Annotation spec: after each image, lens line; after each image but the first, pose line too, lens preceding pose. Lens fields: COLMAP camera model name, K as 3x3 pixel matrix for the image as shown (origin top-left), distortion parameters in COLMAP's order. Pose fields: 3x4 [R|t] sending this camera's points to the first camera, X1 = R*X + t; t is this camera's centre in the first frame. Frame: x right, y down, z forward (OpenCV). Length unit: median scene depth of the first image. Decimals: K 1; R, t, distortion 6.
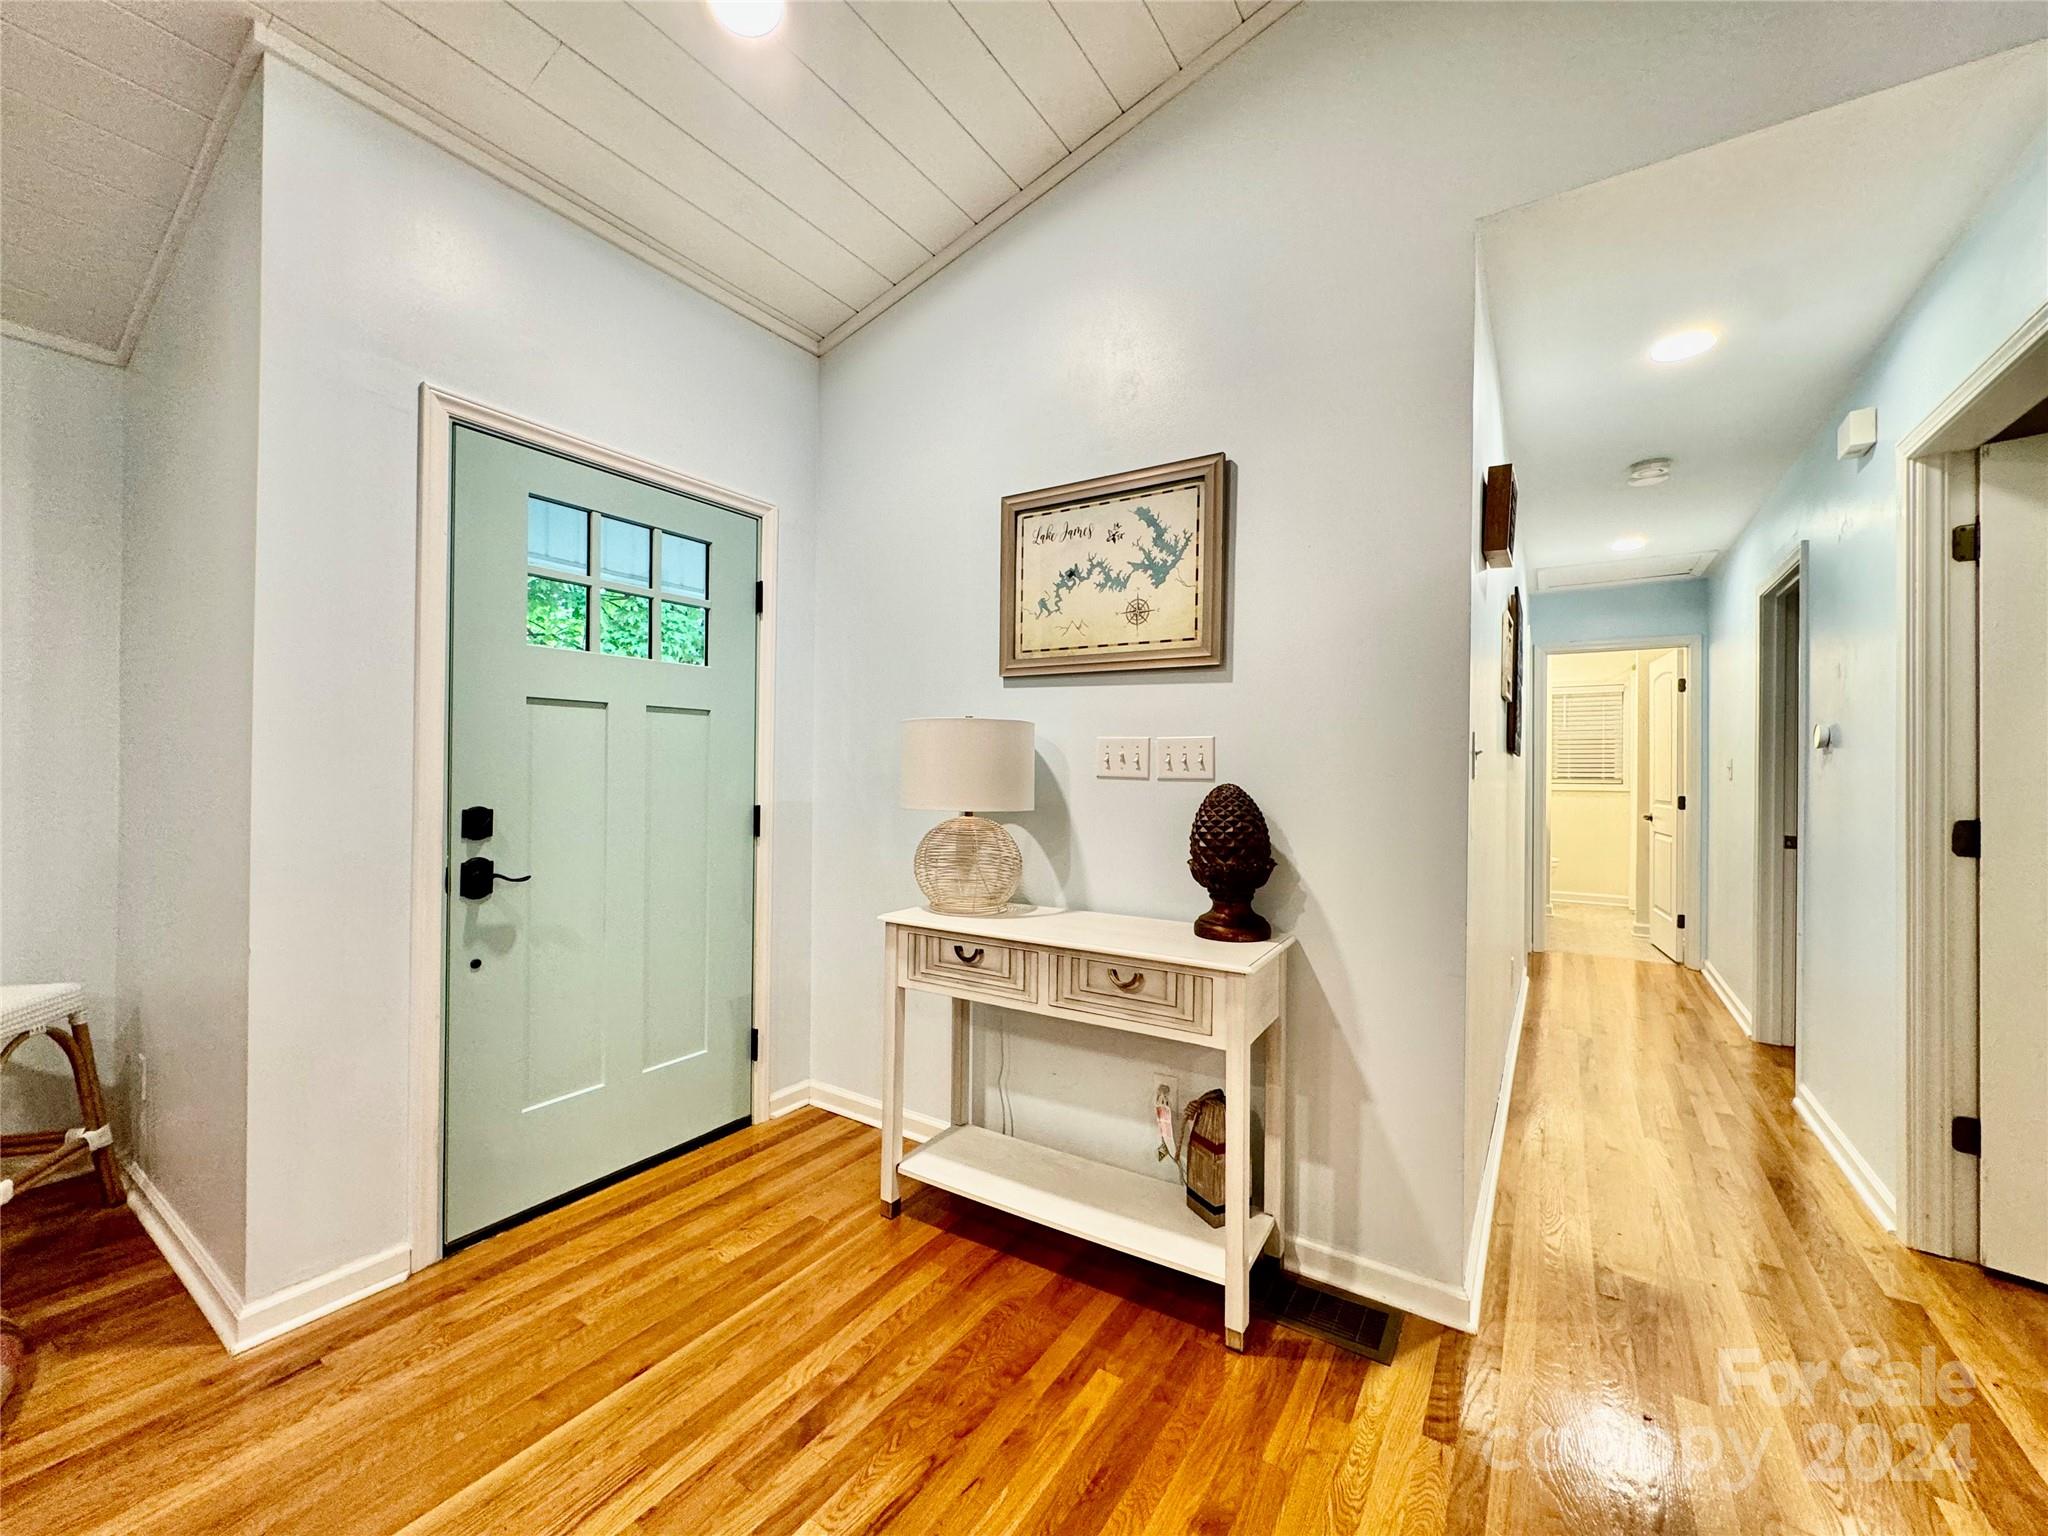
lens RADIAL K [[816.0, 0, 1019.0], [0, 816.0, 762.4], [0, 0, 1]] dist [-0.002716, 0.000476]
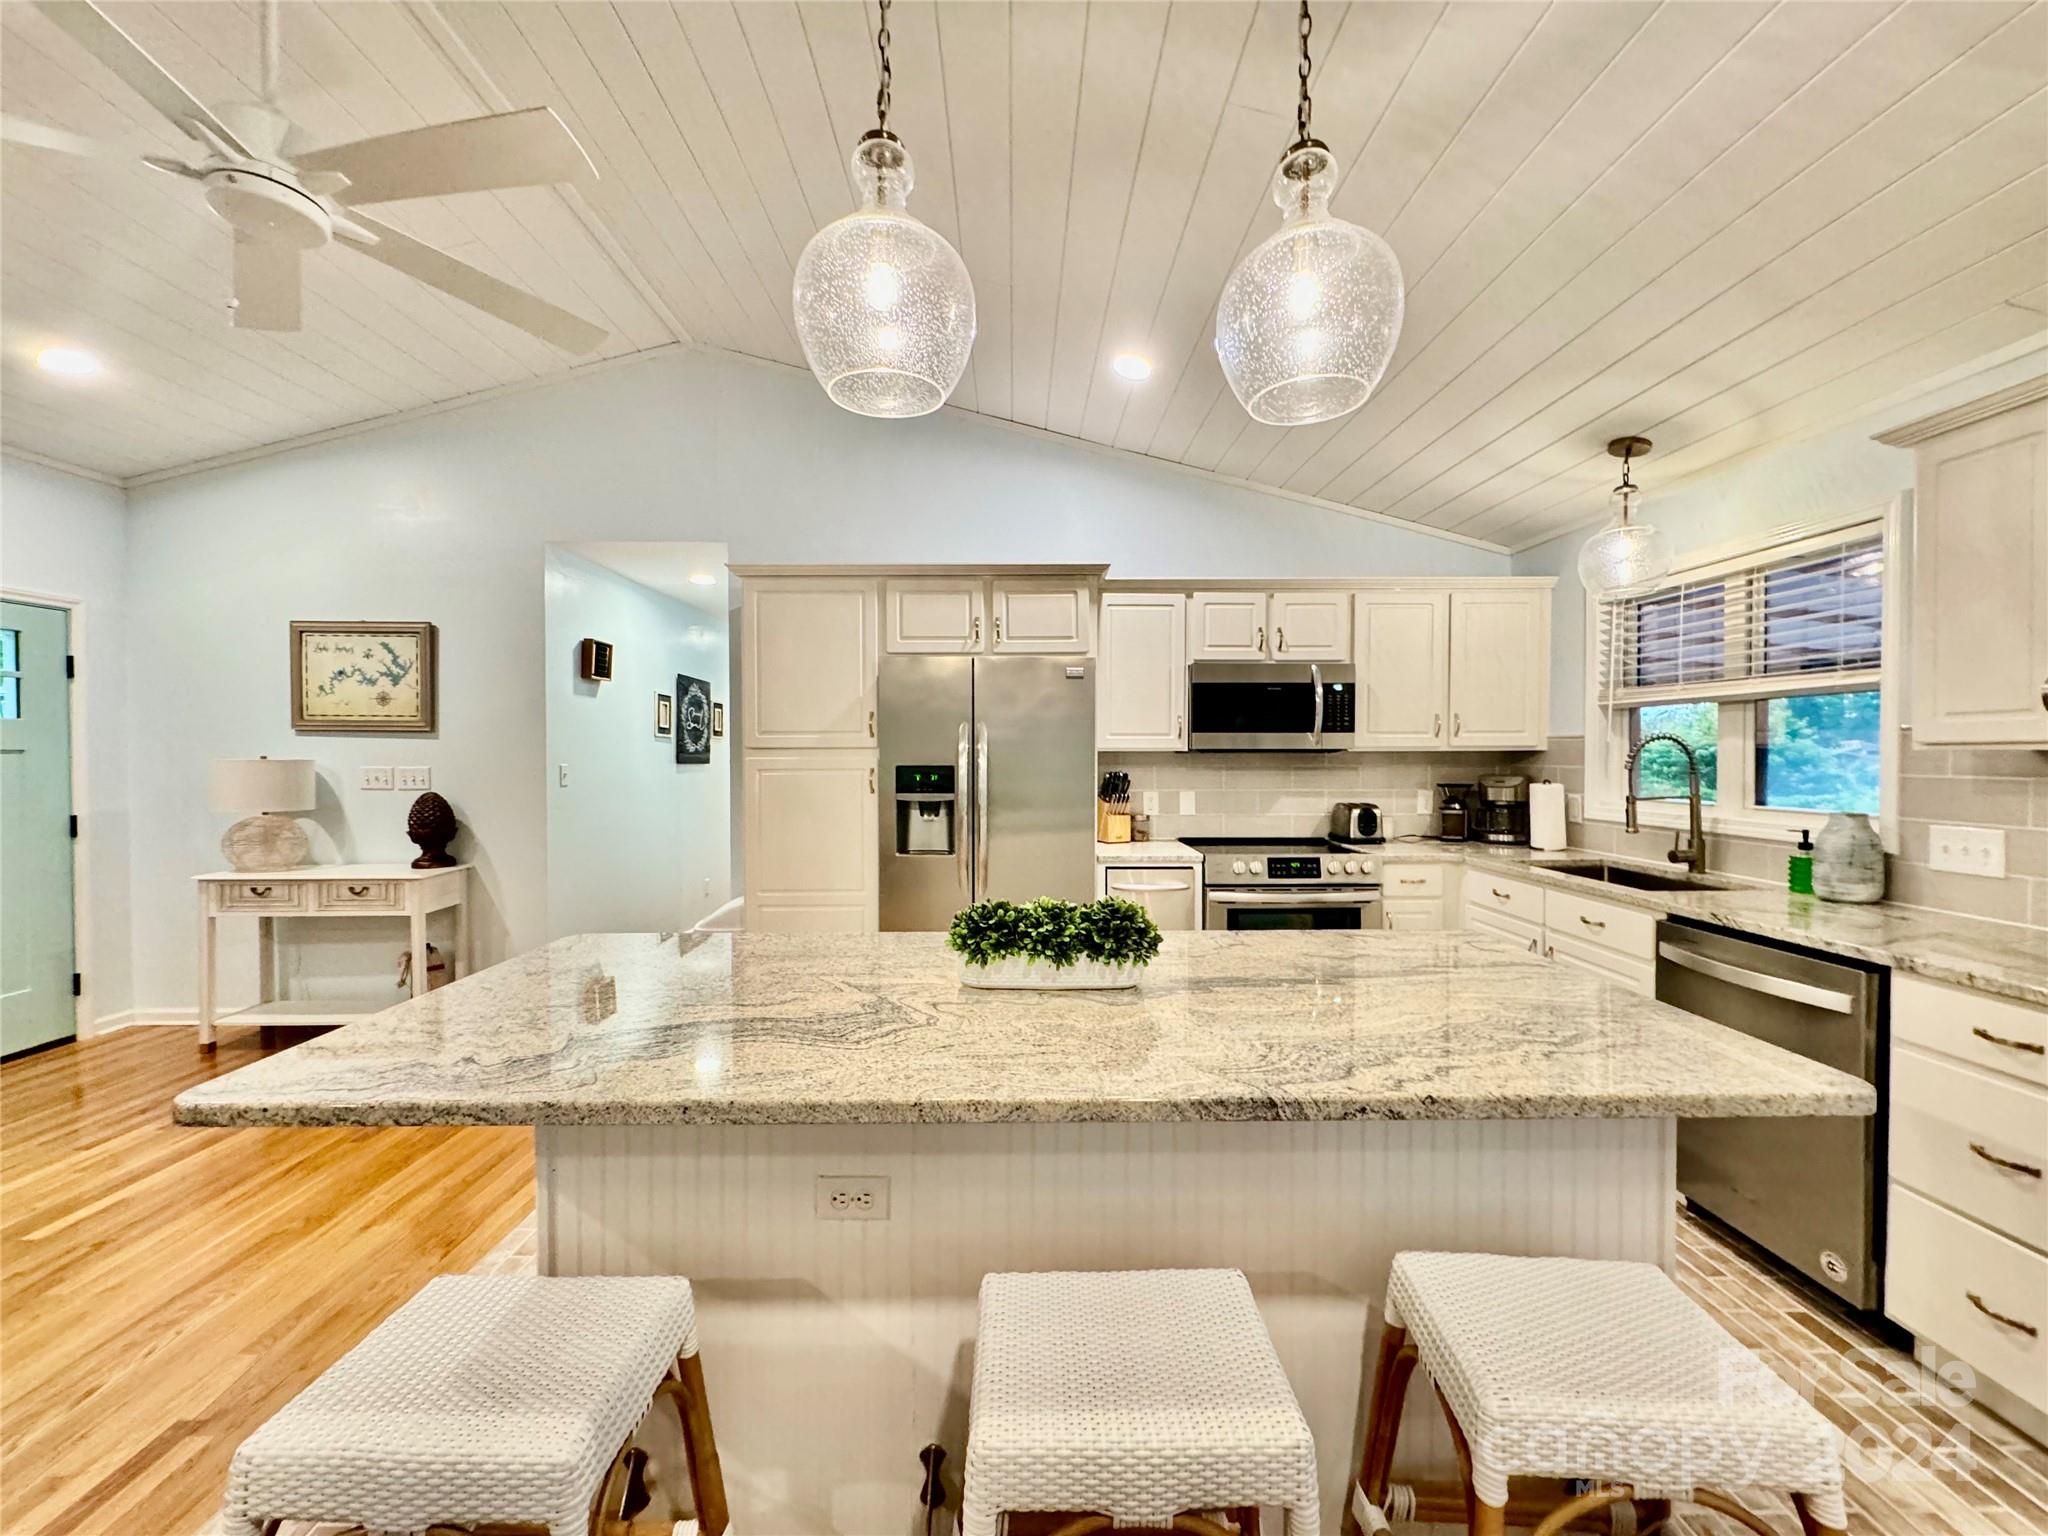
lens RADIAL K [[816.0, 0, 1022.4], [0, 816.0, 766.1], [0, 0, 1]] dist [-0.002716, 0.000476]
pose [[0.825376, -0.020743, 0.564202, 0.292690], [0.004785, 0.999546, 0.029749, -0.080362], [-0.564562, -0.021855, 0.825101, -1.319416]]
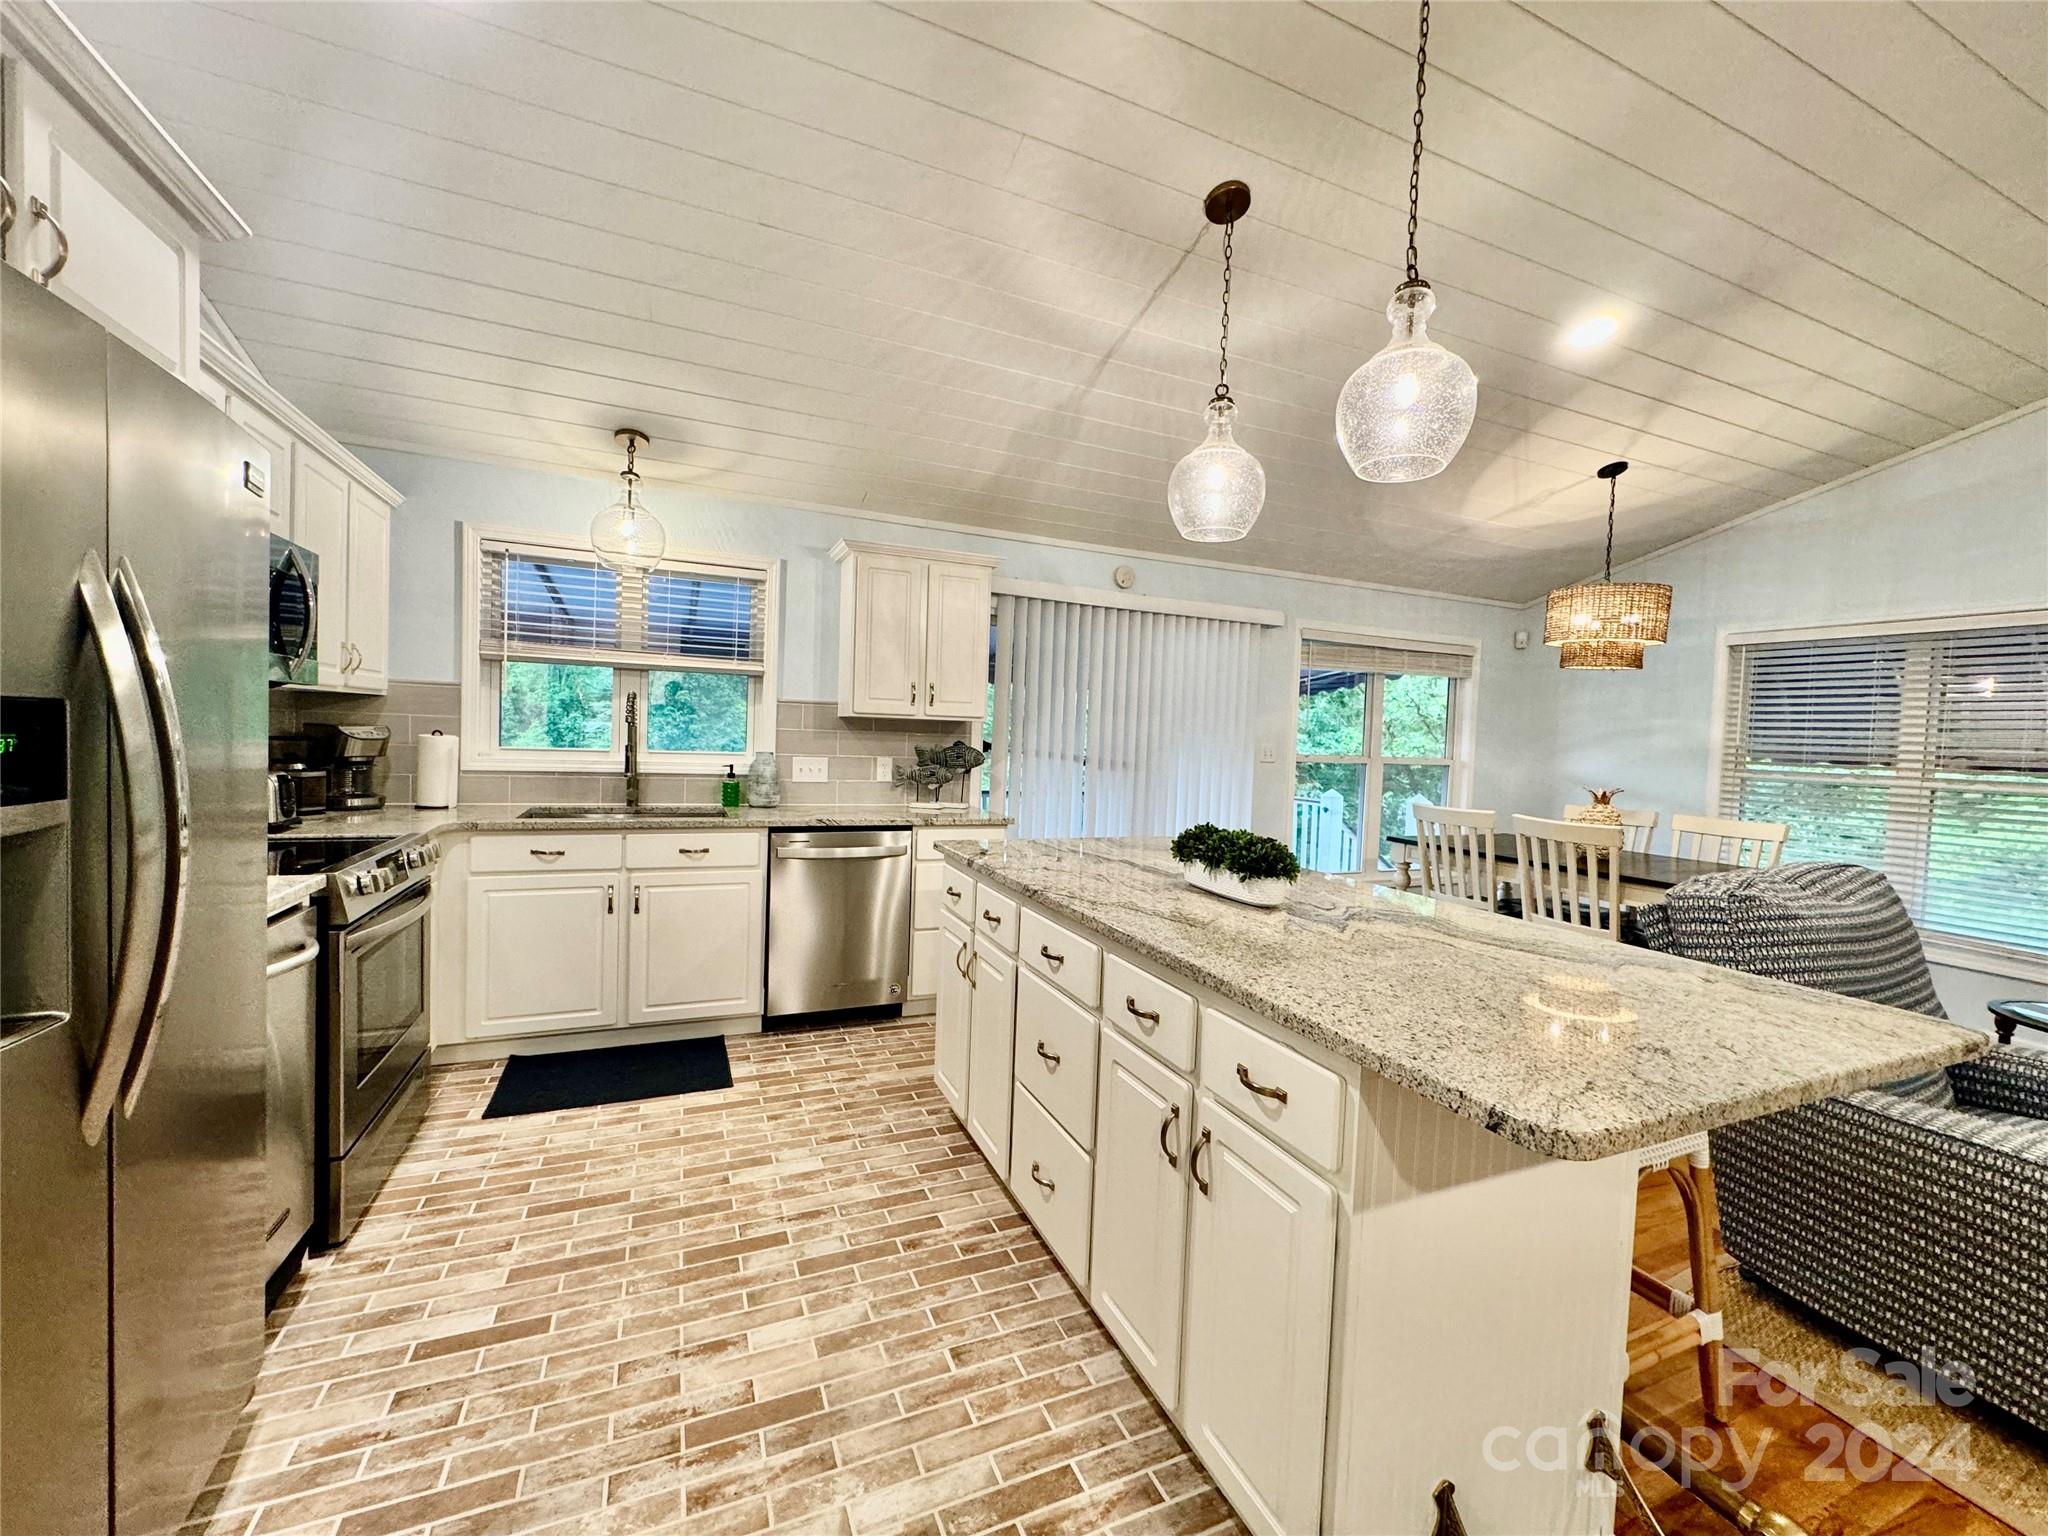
lens RADIAL K [[816.0, 0, 1023.1], [0, 816.0, 766.4], [0, 0, 1]] dist [-0.002716, 0.000476]
pose [[-0.837814, -0.063242, 0.542280, 0.397911], [-0.051552, 0.997994, 0.036742, -0.043302], [-0.543516, 0.002827, -0.839394, 0.079287]]
